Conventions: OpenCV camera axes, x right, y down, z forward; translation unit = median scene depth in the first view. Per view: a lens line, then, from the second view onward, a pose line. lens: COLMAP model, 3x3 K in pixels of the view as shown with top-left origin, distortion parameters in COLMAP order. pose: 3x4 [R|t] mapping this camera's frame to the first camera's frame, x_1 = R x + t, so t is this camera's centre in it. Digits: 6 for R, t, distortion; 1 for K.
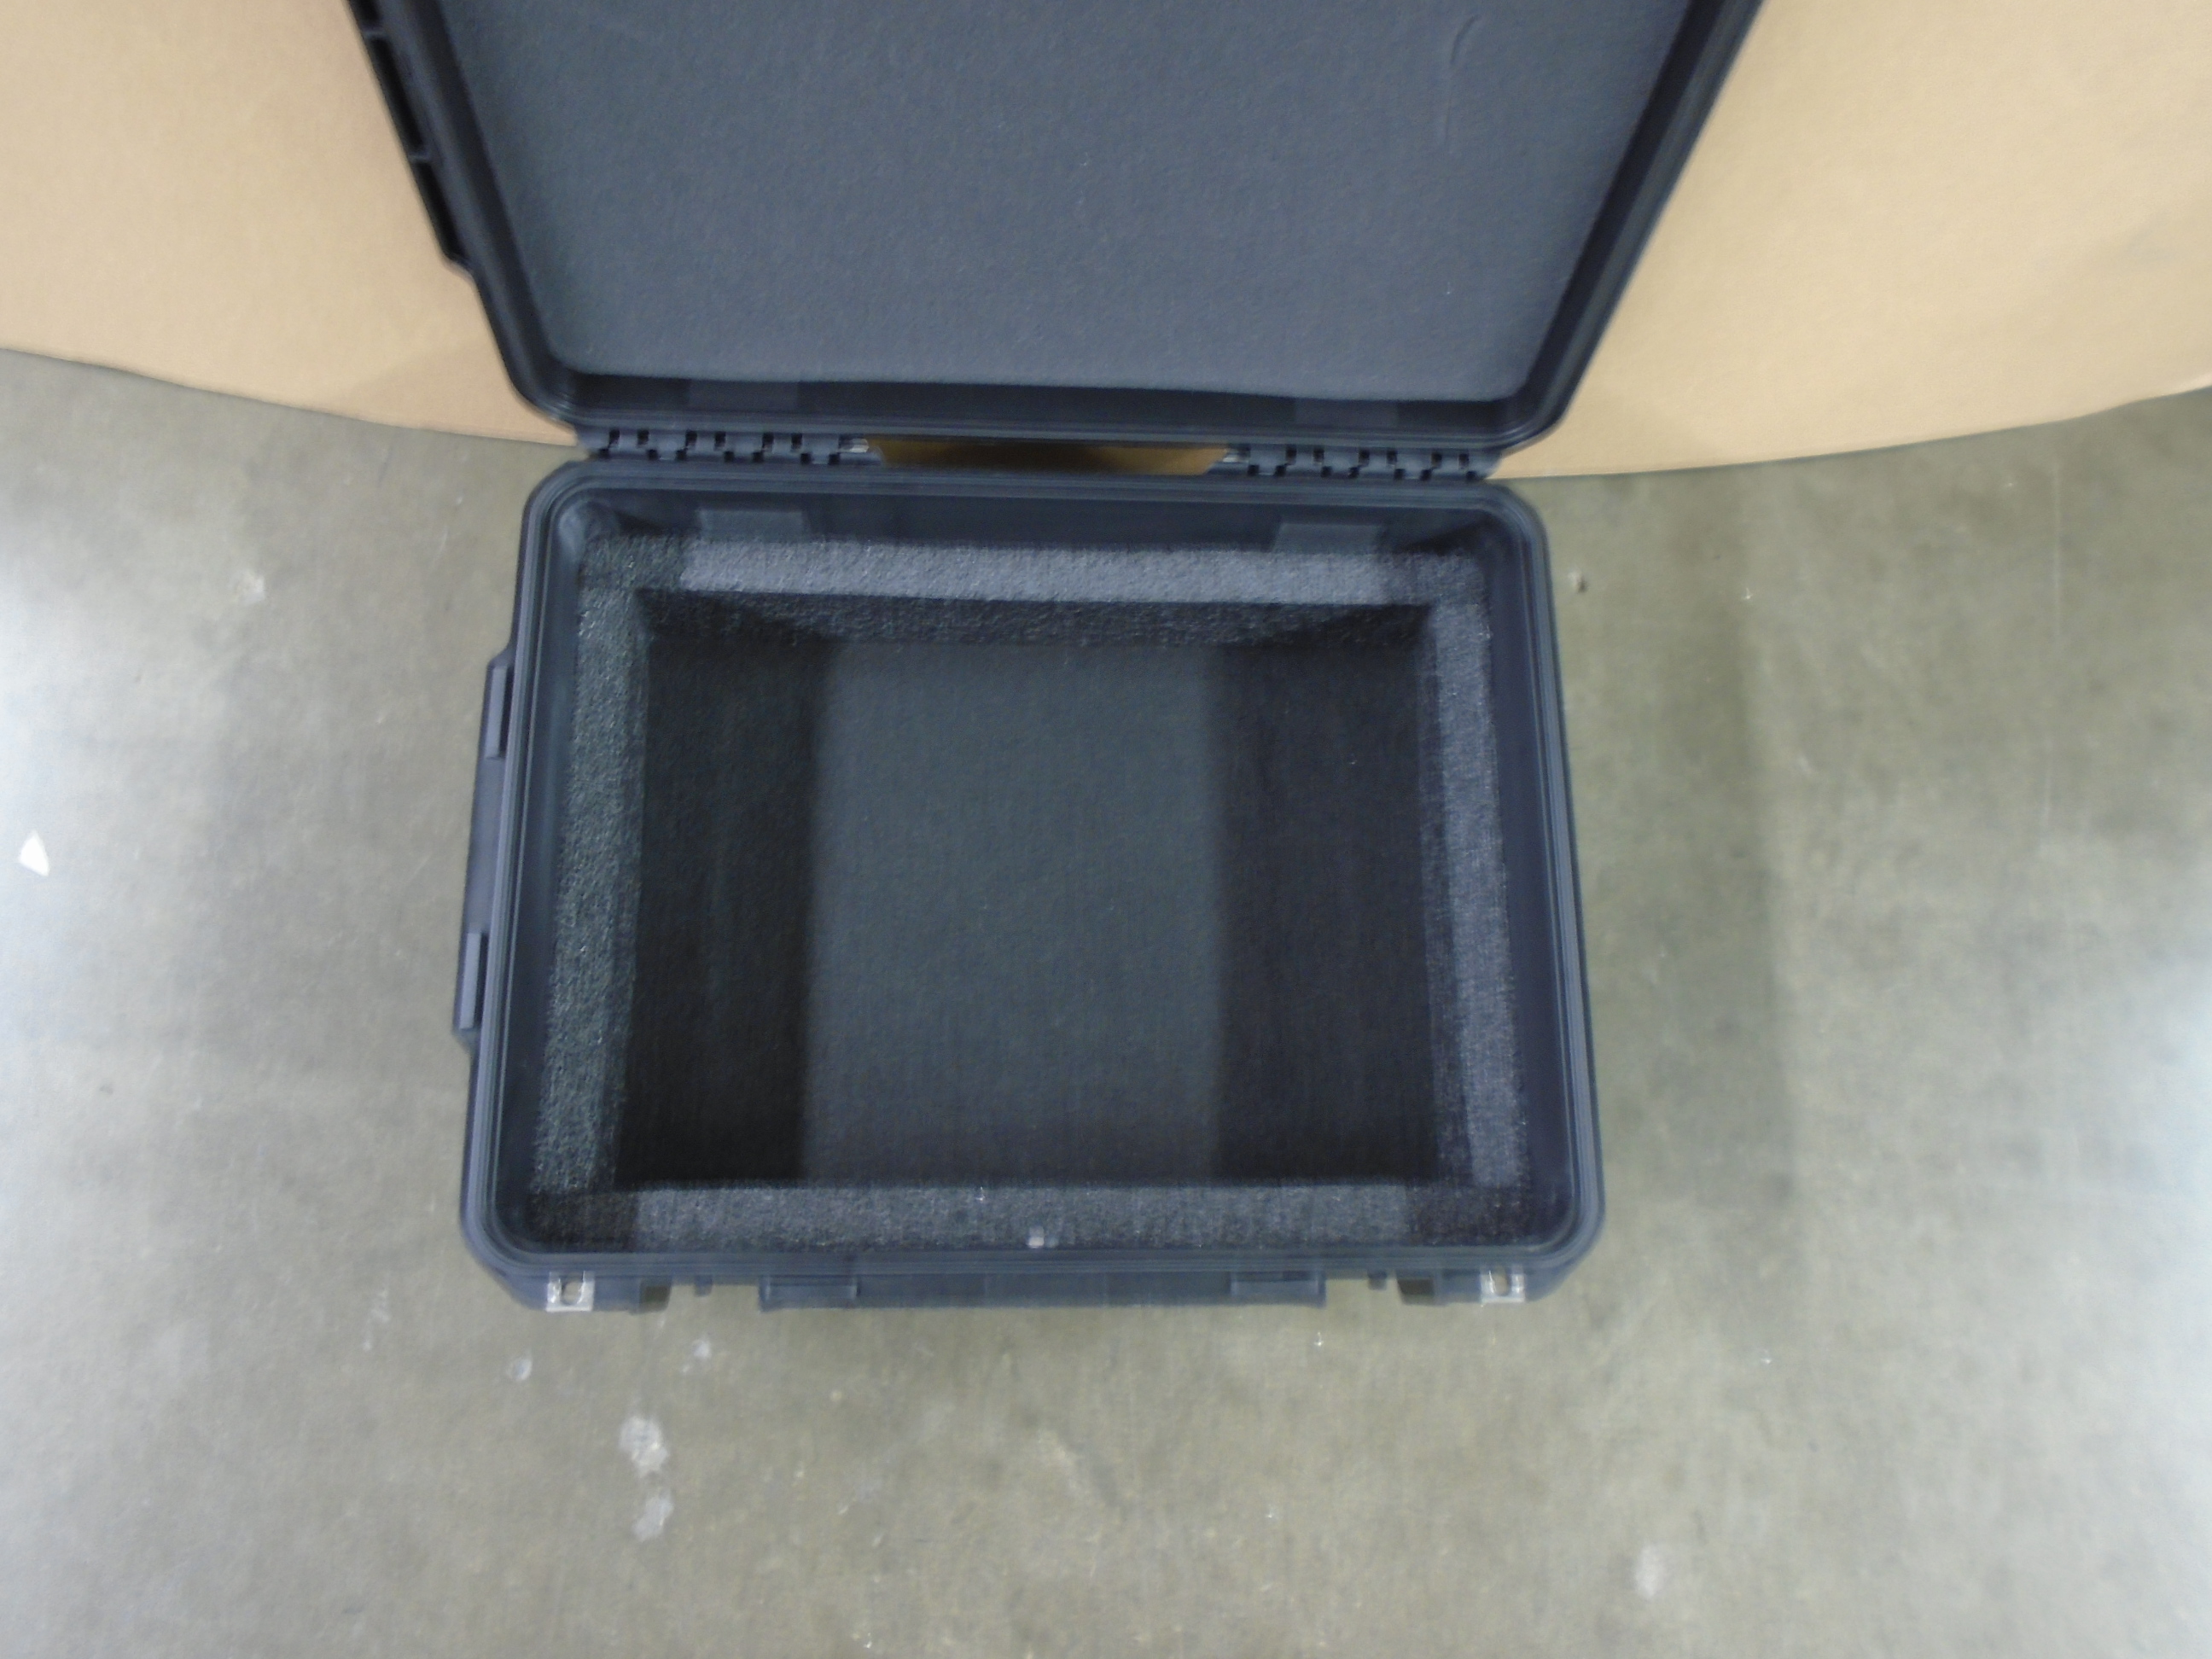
lens RADIAL K [[1697.7, 0, 1101.9], [0, 1697.7, 830.0], [0, 0, 1]] dist [-0.001402, -0.005945]
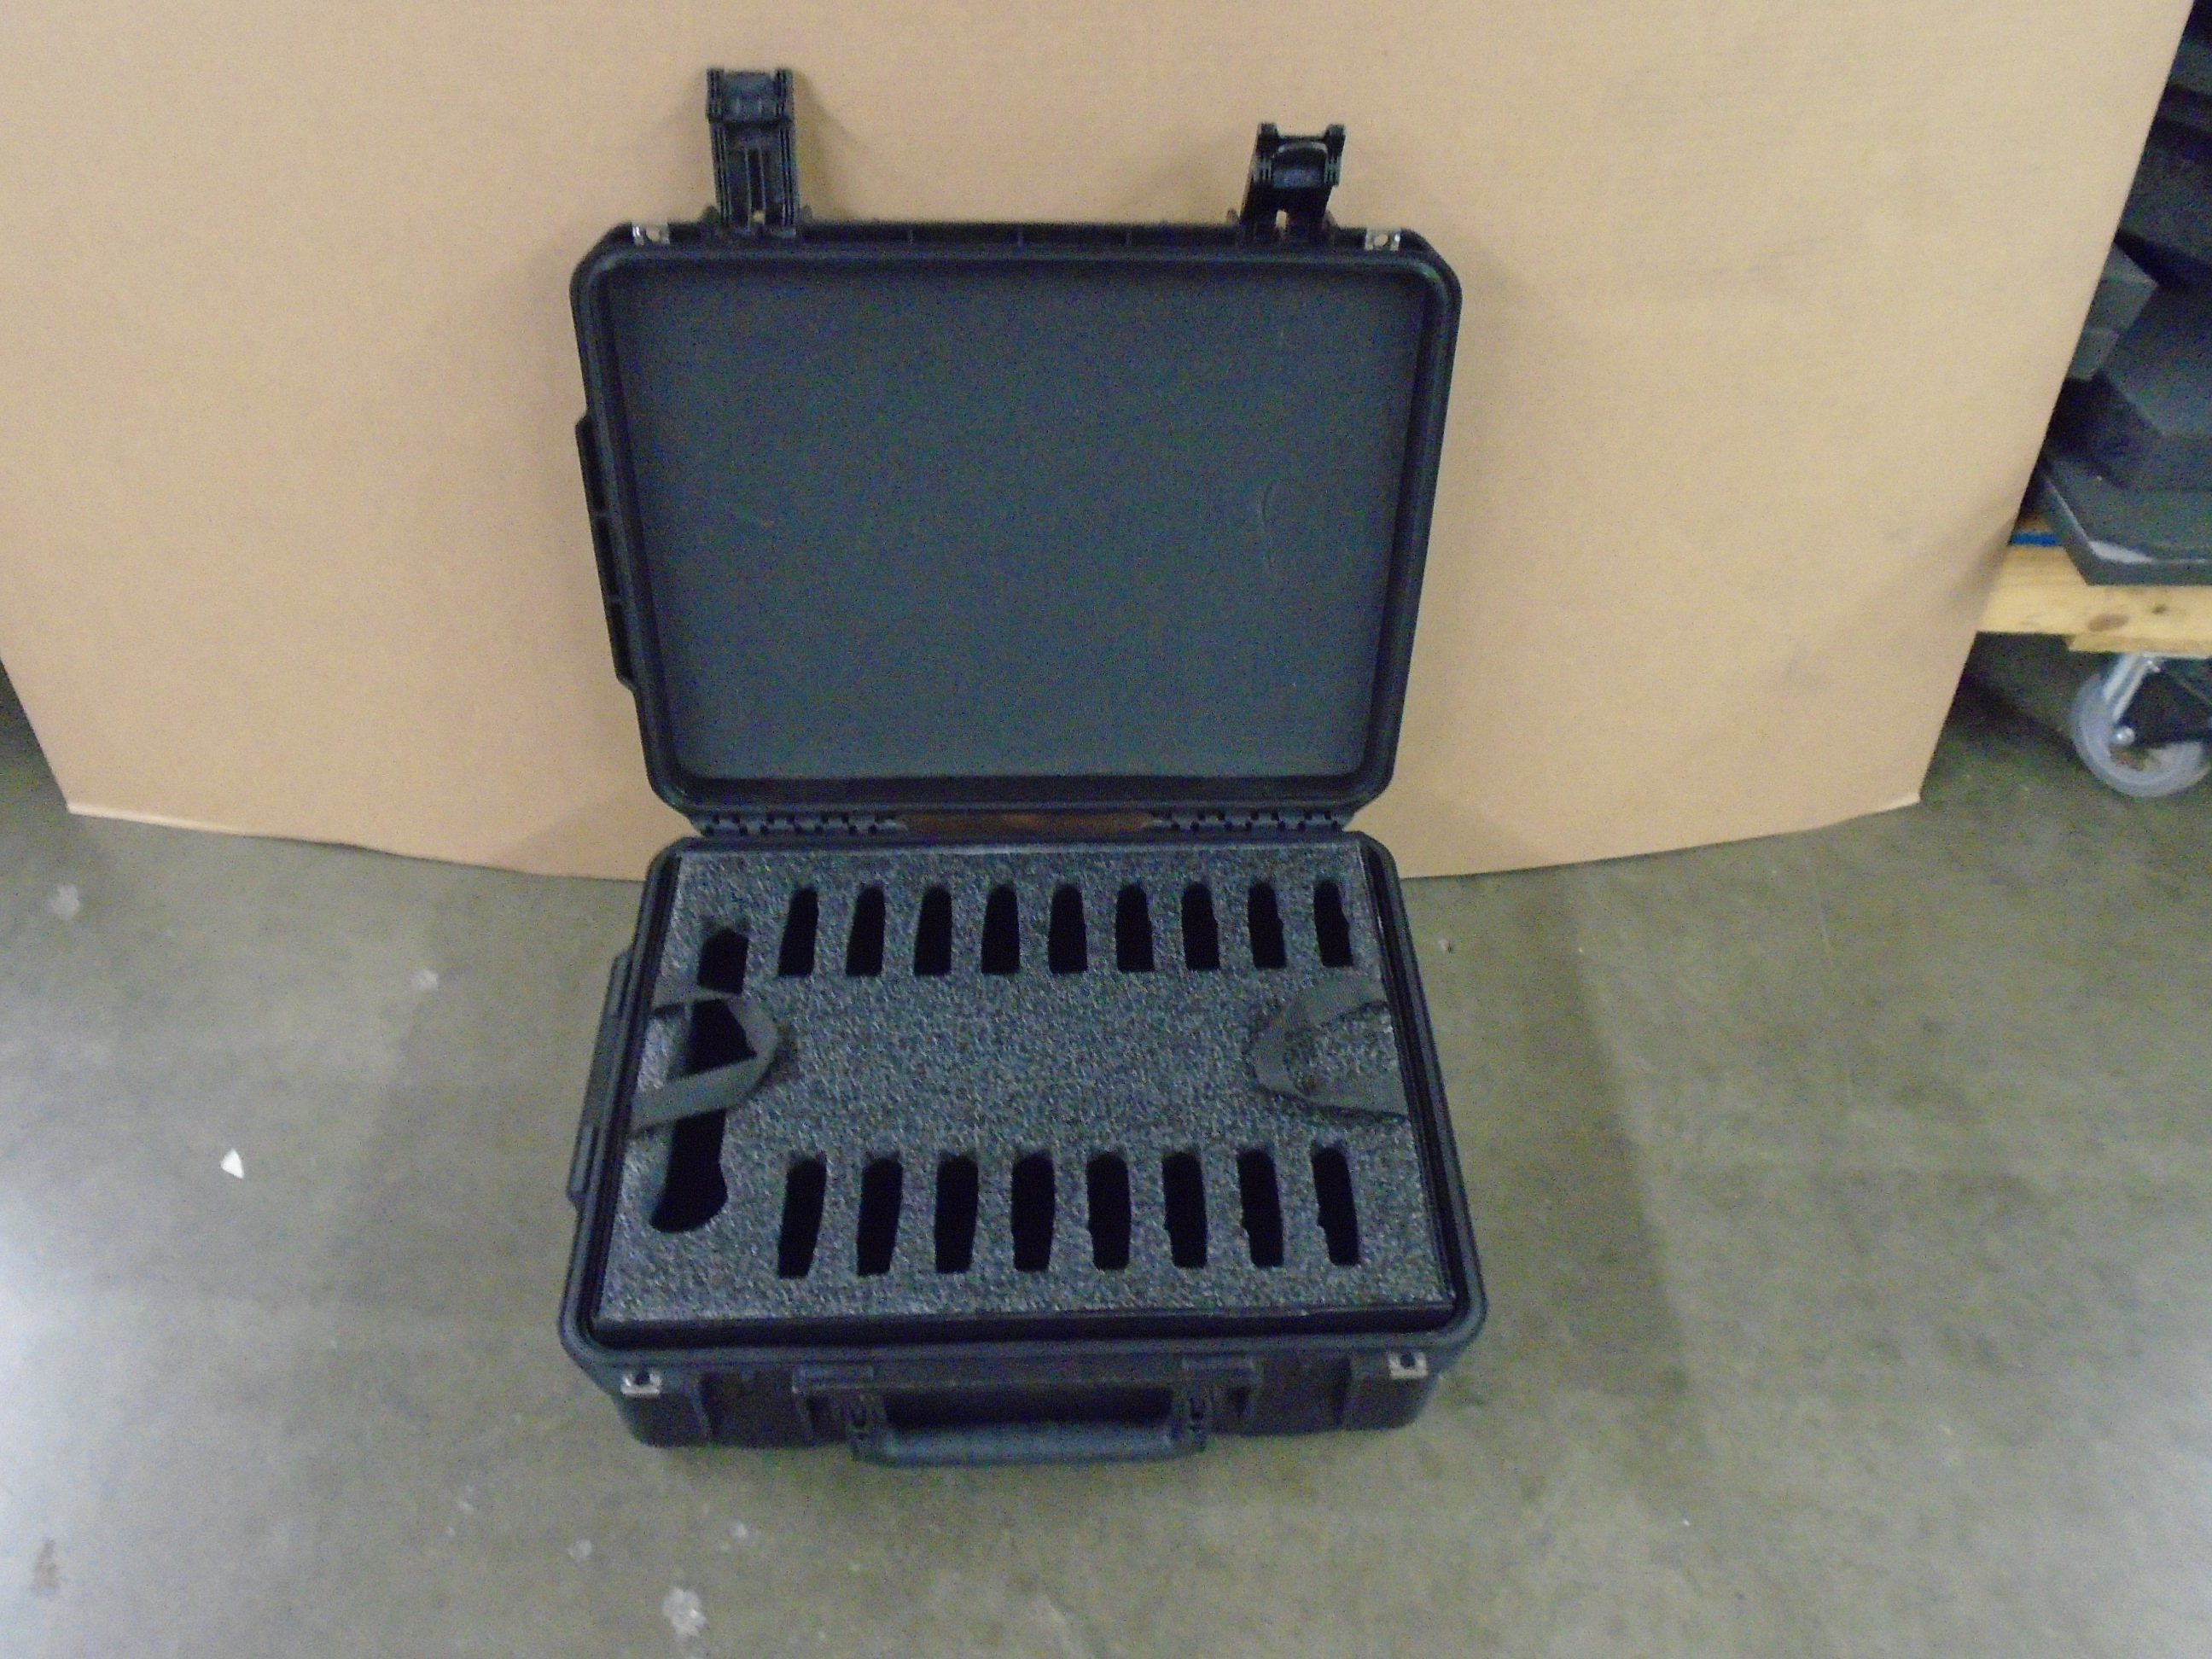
lens RADIAL K [[1697.7, 0, 1099.0], [0, 1697.7, 831.9], [0, 0, 1]] dist [-0.001402, -0.005945]
pose [[0.998630, -0.050900, -0.012118, 0.043621], [0.039388, 0.883781, -0.466241, 0.427086], [0.034442, 0.465125, 0.884575, -0.219050]]
